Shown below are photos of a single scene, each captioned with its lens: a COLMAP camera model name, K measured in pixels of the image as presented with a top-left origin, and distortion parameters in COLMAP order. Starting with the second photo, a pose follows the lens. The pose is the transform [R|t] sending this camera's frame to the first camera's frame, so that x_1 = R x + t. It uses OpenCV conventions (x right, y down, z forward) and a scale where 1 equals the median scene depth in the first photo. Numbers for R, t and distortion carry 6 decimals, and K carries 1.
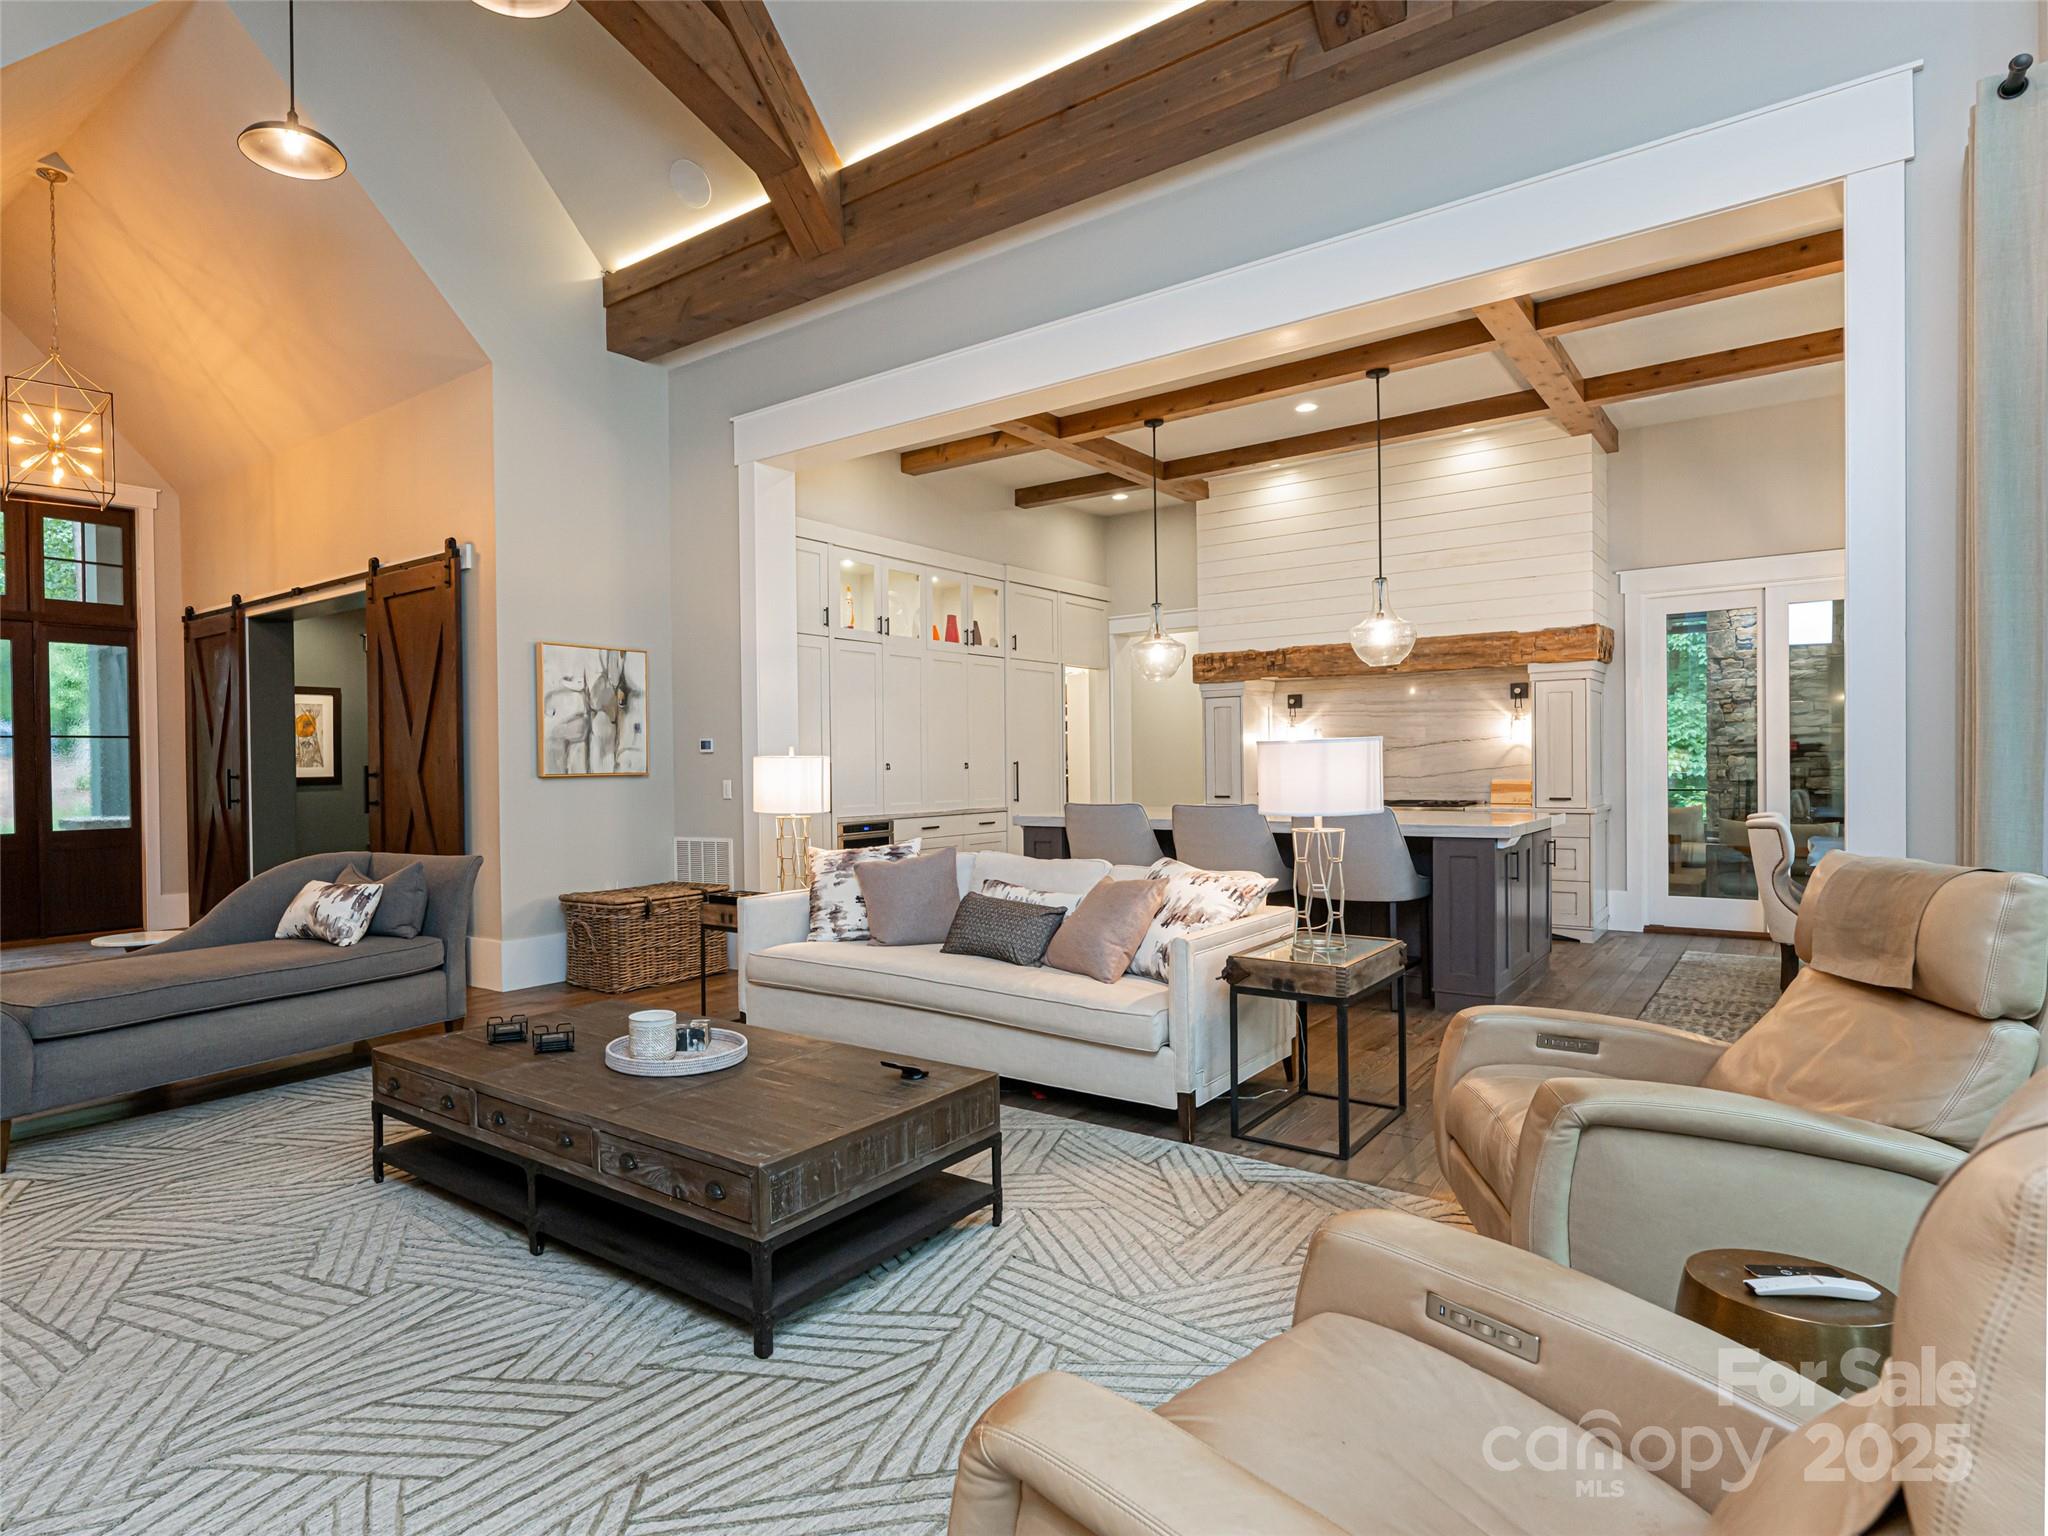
lens RADIAL K [[1132.5, 0, 876.3], [0, 1132.5, 787.5], [0, 0, 1]] dist [0.006646, -0.000347]
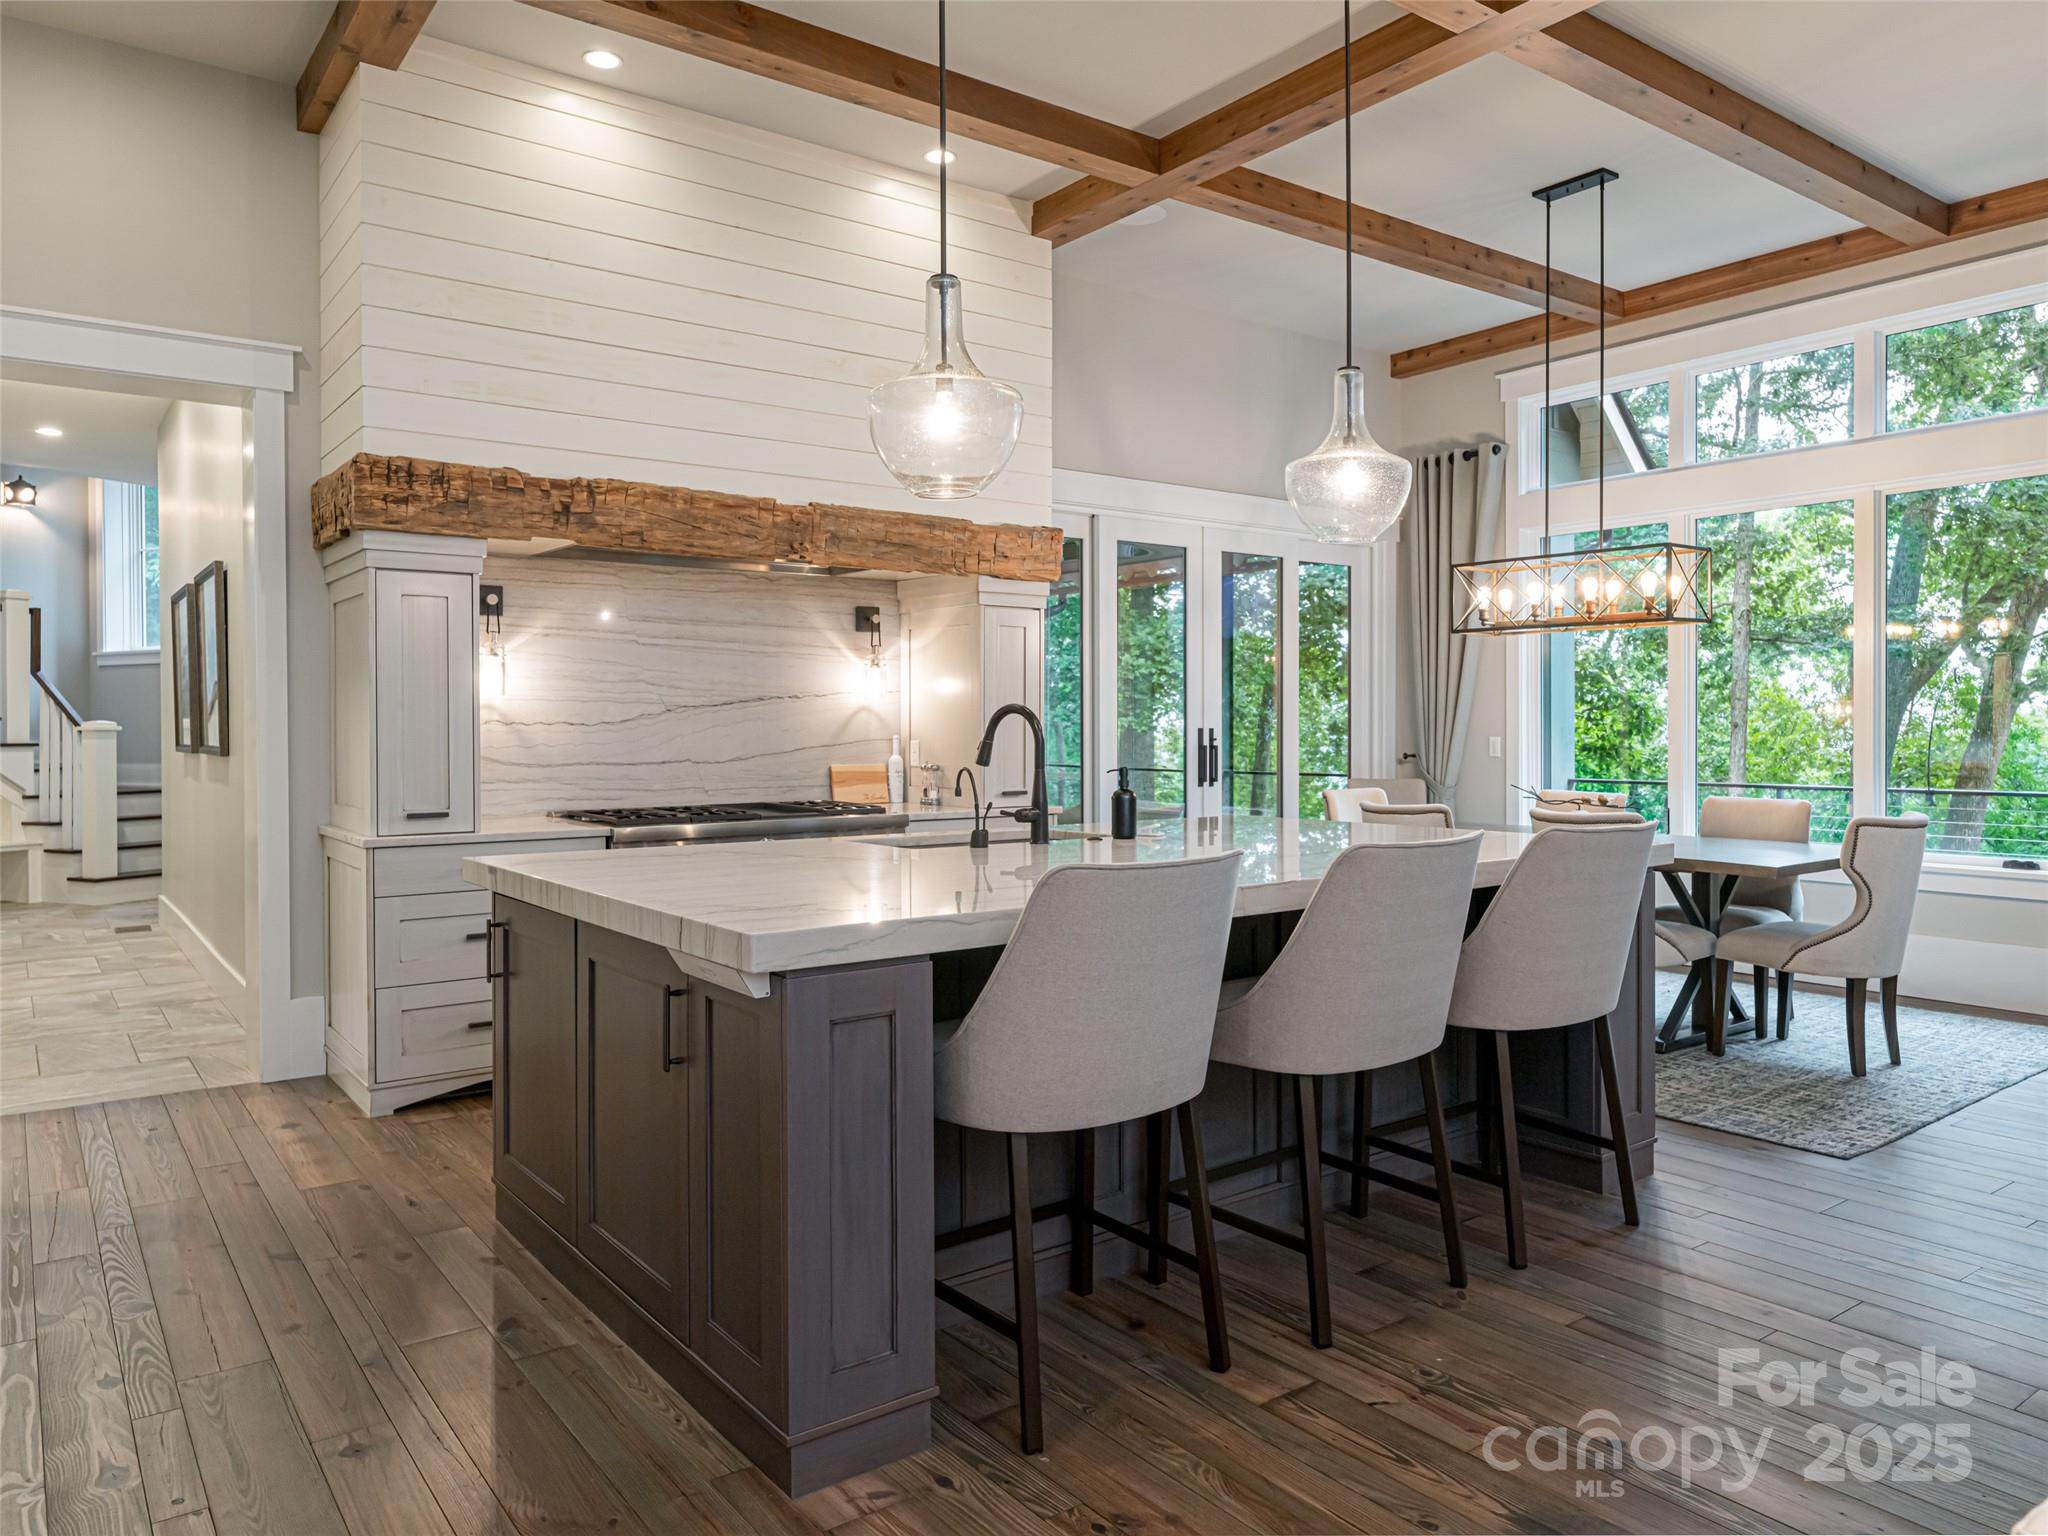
lens RADIAL K [[1360.8, 0, 1005.4], [0, 1360.8, 738.4], [0, 0, 1]] dist [0.002565, -0.004944]
pose [[0.237539, 0.006554, 0.971356, -0.131055], [0.020157, 0.999729, -0.011675, -0.010212], [-0.971169, 0.022353, 0.237342, 0.734134]]
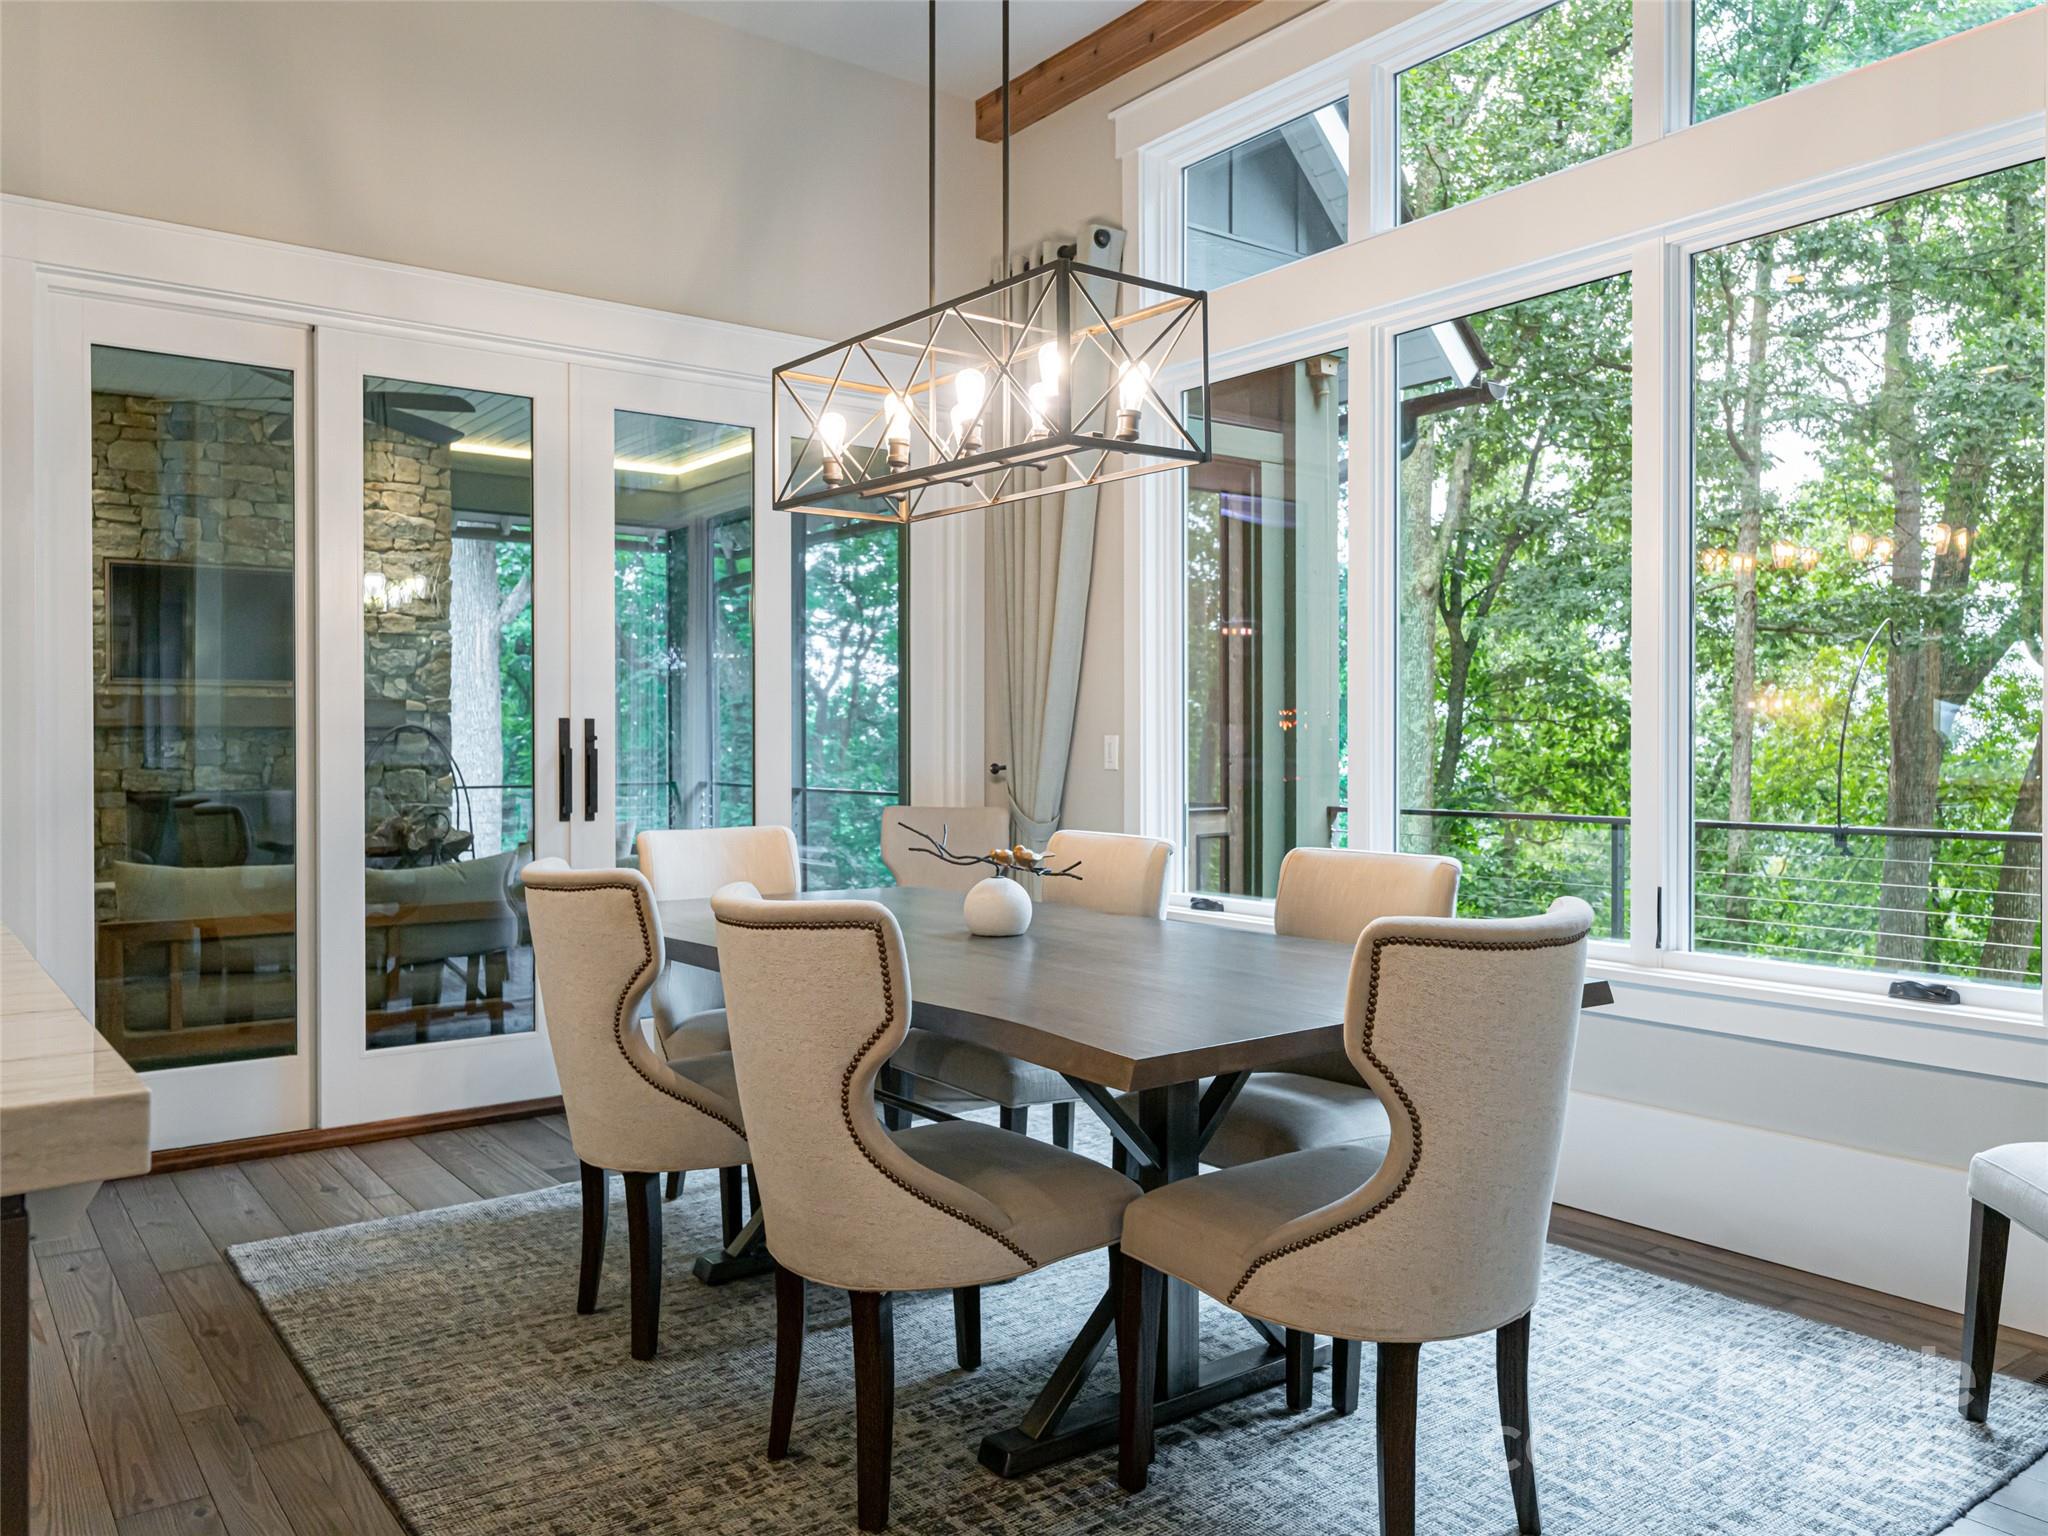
lens RADIAL K [[1513.2, 0, 1034.8], [0, 1513.2, 751.0], [0, 0, 1]] dist [-0.016685, 0.001749]
pose [[0.220317, 0.009859, 0.975379, 0.248364], [0.020343, 0.999685, -0.014699, -0.001215], [-0.975216, 0.023081, 0.220047, 0.533272]]
